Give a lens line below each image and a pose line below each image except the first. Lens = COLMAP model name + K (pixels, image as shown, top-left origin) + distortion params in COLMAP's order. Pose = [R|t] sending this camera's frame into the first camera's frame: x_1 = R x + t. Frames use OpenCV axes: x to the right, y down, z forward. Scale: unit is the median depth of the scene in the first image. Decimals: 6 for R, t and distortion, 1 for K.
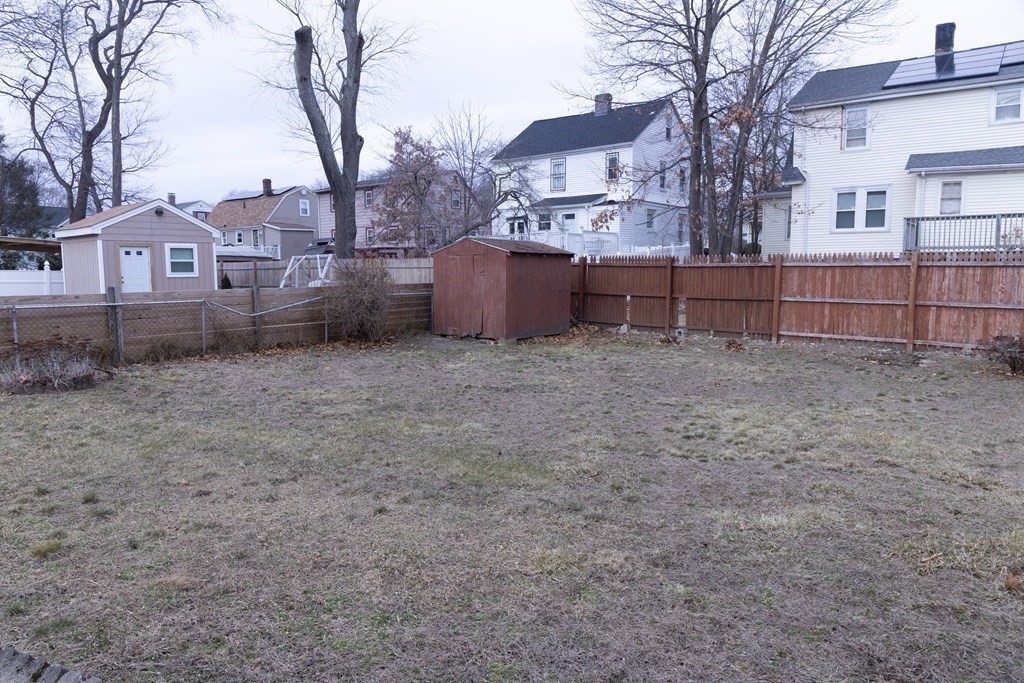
lens RADIAL K [[715.2, 0, 512.0], [0, 715.2, 341.5], [0, 0, 1]] dist [0.004257, -0.026595]
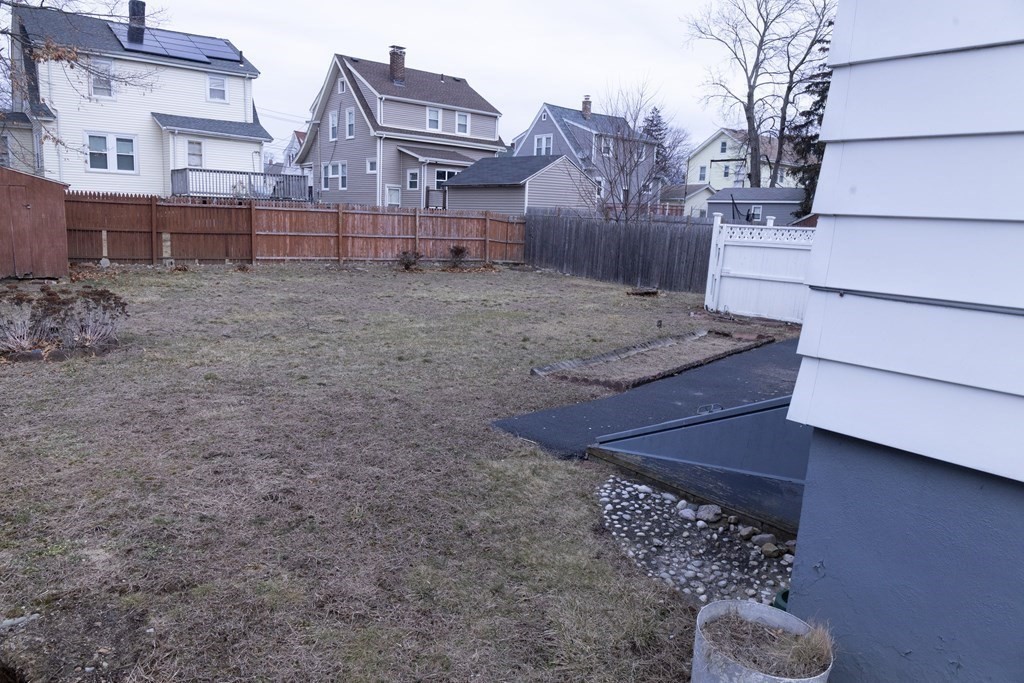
lens RADIAL K [[715.2, 0, 512.0], [0, 715.2, 341.5], [0, 0, 1]] dist [0.004257, -0.026595]
pose [[0.216532, -0.152670, 0.964264, -0.592387], [0.059689, 0.987920, 0.143011, -0.014056], [-0.974449, 0.026589, 0.223029, 0.150703]]
